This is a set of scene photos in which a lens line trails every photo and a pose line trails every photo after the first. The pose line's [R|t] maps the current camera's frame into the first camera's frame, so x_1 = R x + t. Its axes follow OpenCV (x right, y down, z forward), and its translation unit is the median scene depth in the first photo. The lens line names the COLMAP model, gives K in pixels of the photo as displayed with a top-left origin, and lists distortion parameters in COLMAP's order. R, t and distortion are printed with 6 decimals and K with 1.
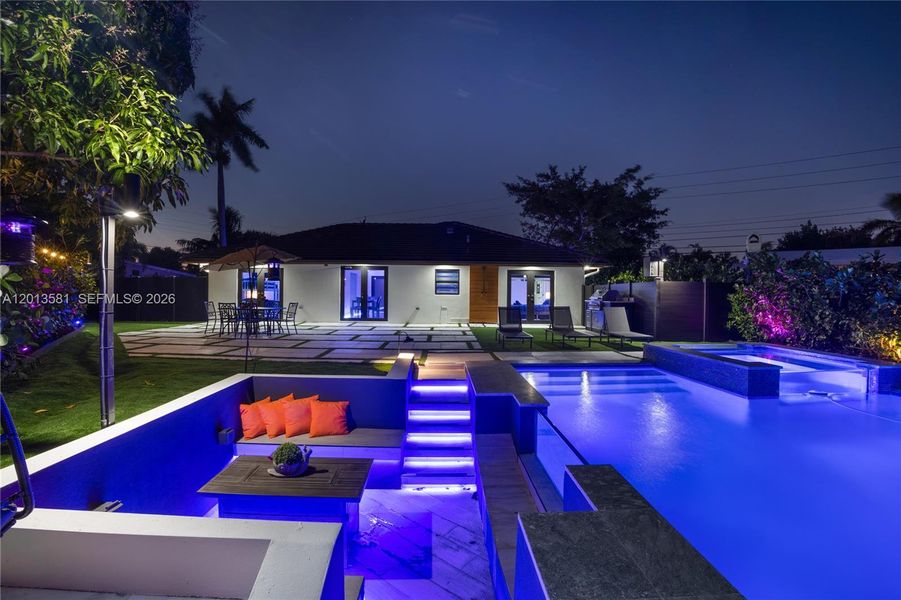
lens RADIAL K [[427.0, 0, 445.0], [0, 427.0, 298.6], [0, 0, 1]] dist [-0.148628, 0.033835]
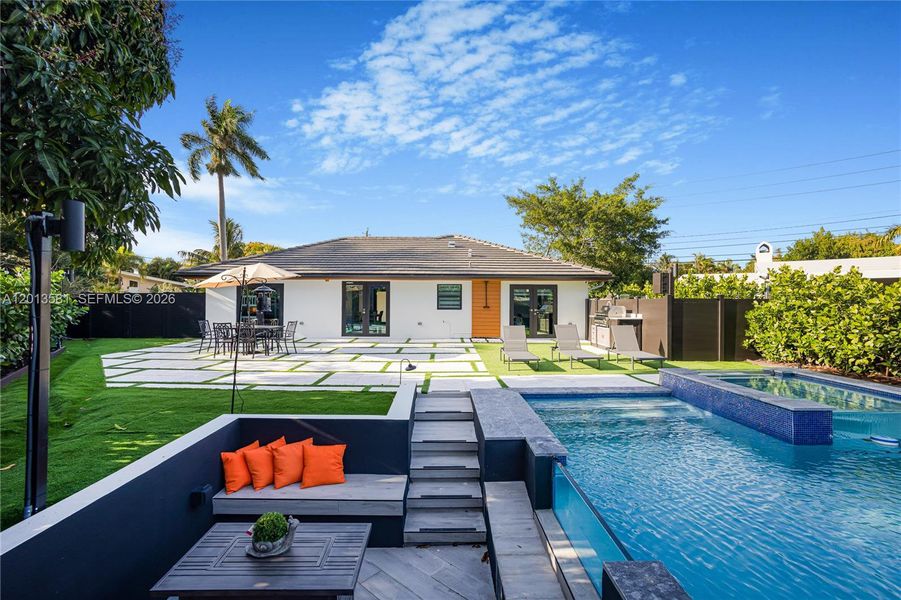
lens RADIAL K [[401.2, 0, 443.2], [0, 401.2, 295.3], [0, 0, 1]] dist [-0.077303, -0.000001]
pose [[0.999975, -0.005349, -0.004587, -0.005216], [0.005280, 0.999875, -0.014897, -0.029058], [0.004666, 0.014873, 0.999879, 0.062827]]
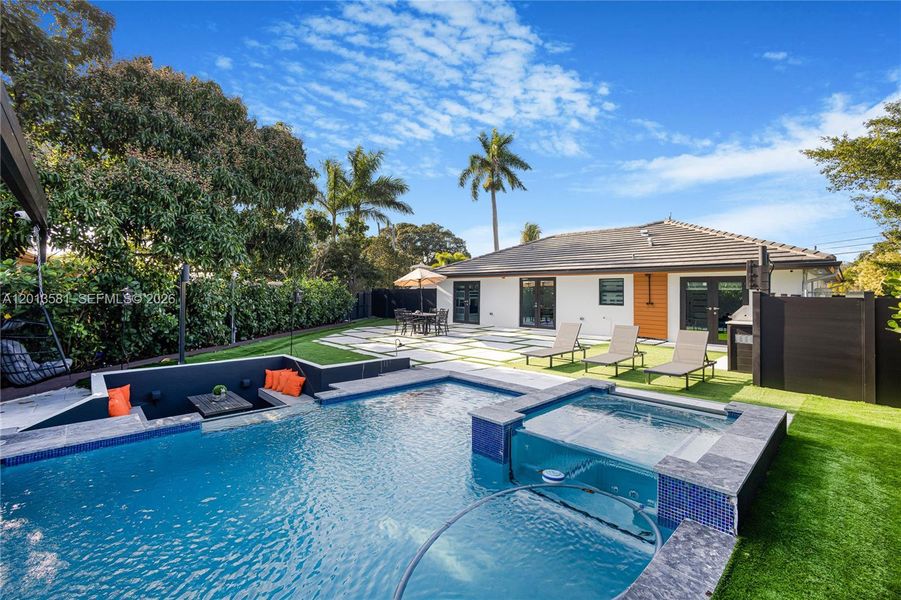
lens RADIAL K [[393.0, 0, 444.1], [0, 393.0, 298.8], [0, 0, 1]] dist [-0.066506, 0.031788]
pose [[0.673715, 0.009491, -0.738930, 0.387556], [-0.004561, 0.999952, 0.008685, -0.029726], [0.738977, -0.002481, 0.673726, 0.153903]]
